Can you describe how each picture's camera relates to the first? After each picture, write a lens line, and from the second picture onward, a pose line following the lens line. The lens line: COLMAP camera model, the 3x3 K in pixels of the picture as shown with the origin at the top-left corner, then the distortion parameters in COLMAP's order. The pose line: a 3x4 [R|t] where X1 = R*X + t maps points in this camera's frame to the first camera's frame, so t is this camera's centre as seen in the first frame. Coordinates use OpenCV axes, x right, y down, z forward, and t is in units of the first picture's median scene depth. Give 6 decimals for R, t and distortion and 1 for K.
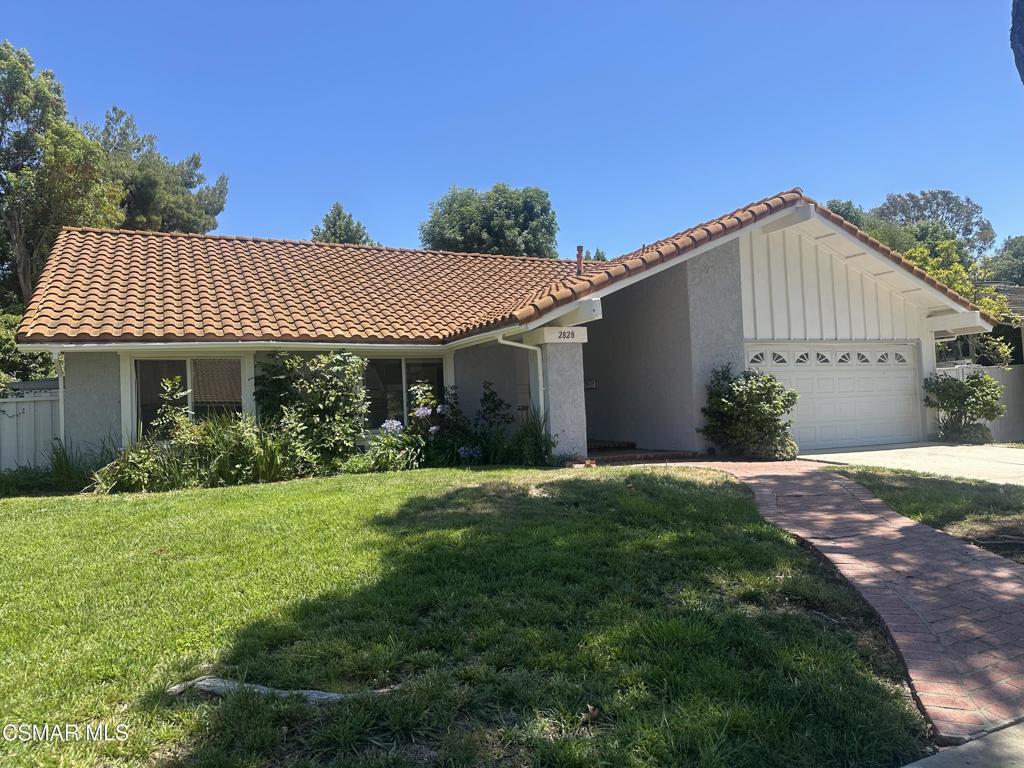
lens RADIAL K [[720.2, 0, 507.1], [0, 720.2, 378.4], [0, 0, 1]] dist [0.050745, -0.047835]
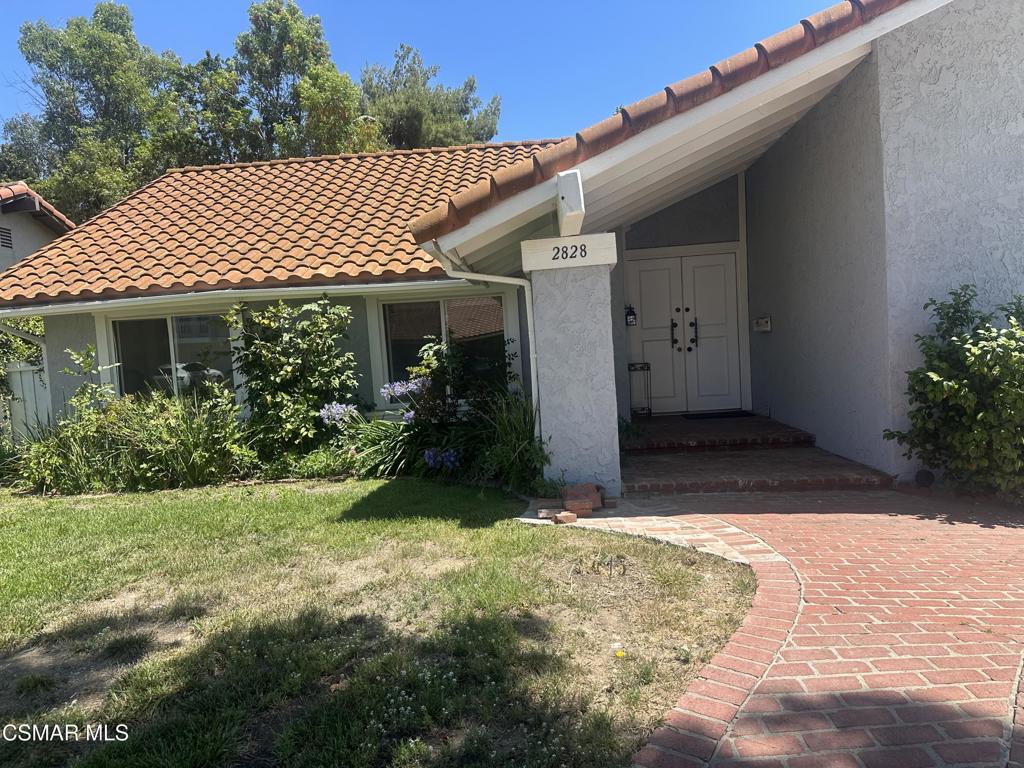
lens RADIAL K [[720.2, 0, 511.9], [0, 720.2, 381.8], [0, 0, 1]] dist [0.050745, -0.047835]
pose [[0.873177, 0.011076, -0.487278, 0.272419], [0.045556, 0.993511, 0.104216, -0.021224], [0.485270, -0.113198, 0.867006, 0.466983]]
